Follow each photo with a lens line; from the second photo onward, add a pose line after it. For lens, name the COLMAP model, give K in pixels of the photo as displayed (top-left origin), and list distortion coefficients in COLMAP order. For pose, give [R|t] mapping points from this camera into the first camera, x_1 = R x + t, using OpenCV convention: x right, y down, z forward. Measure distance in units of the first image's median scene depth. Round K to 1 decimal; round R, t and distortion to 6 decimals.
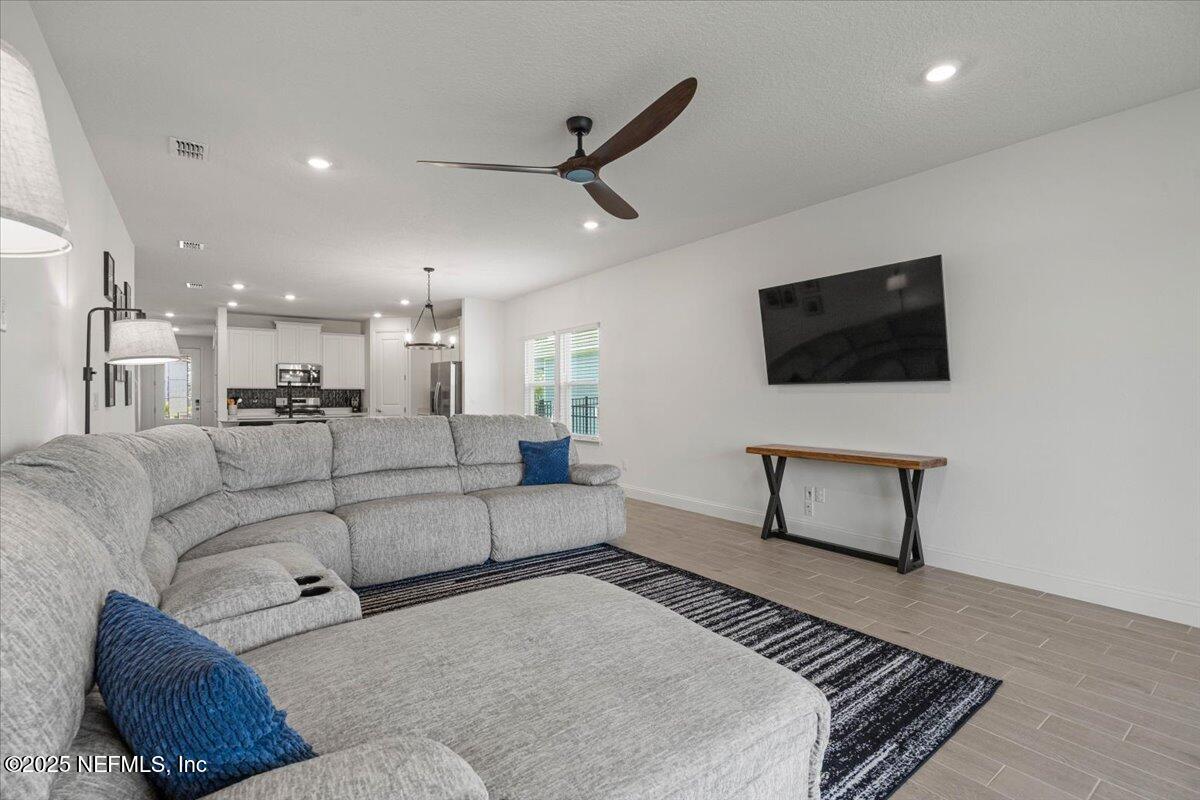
lens RADIAL K [[555.1, 0, 600.0], [0, 555.1, 400.0], [0, 0, 1]] dist [-0.001300, -0.000125]
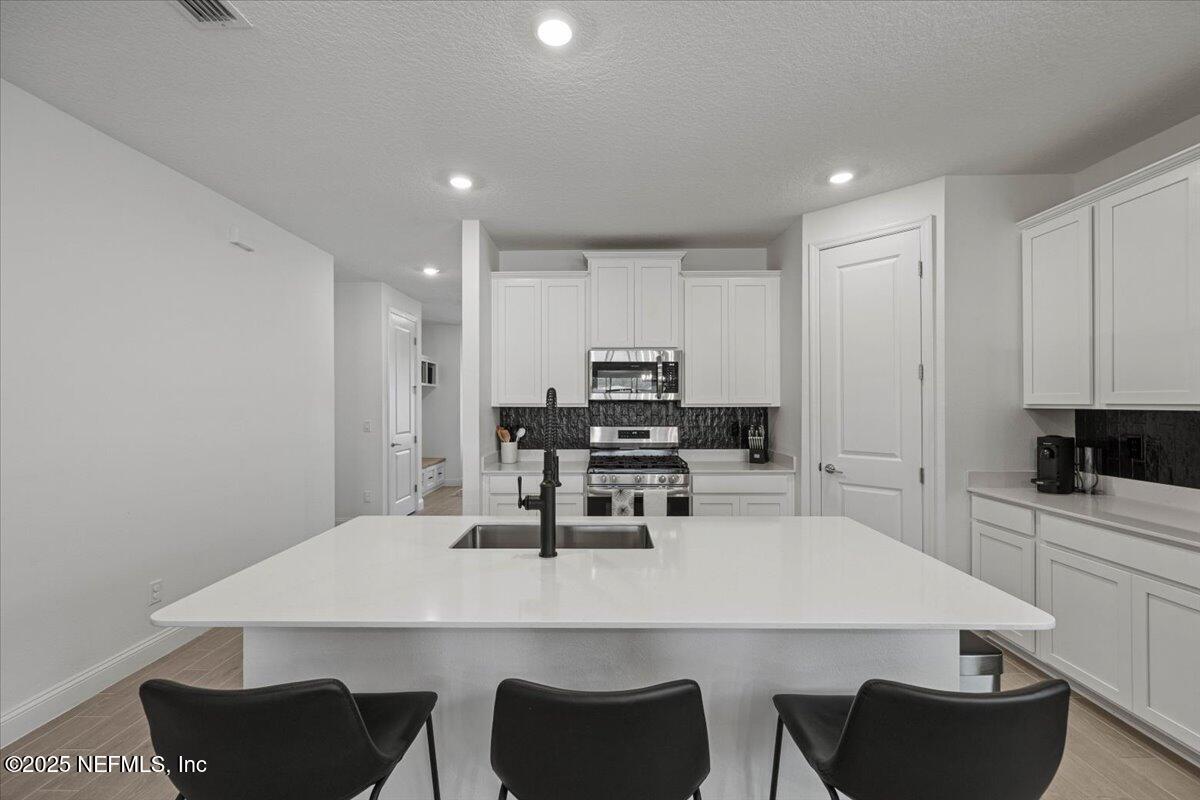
lens RADIAL K [[492.4, 0, 600.0], [0, 492.4, 400.0], [0, 0, 1]] dist [-0.000579, 0.000199]
pose [[0.792718, -0.002998, -0.609581, -0.303882], [-0.005308, 0.999916, -0.011821, -0.019205], [0.609566, 0.012606, 0.792635, 0.626796]]
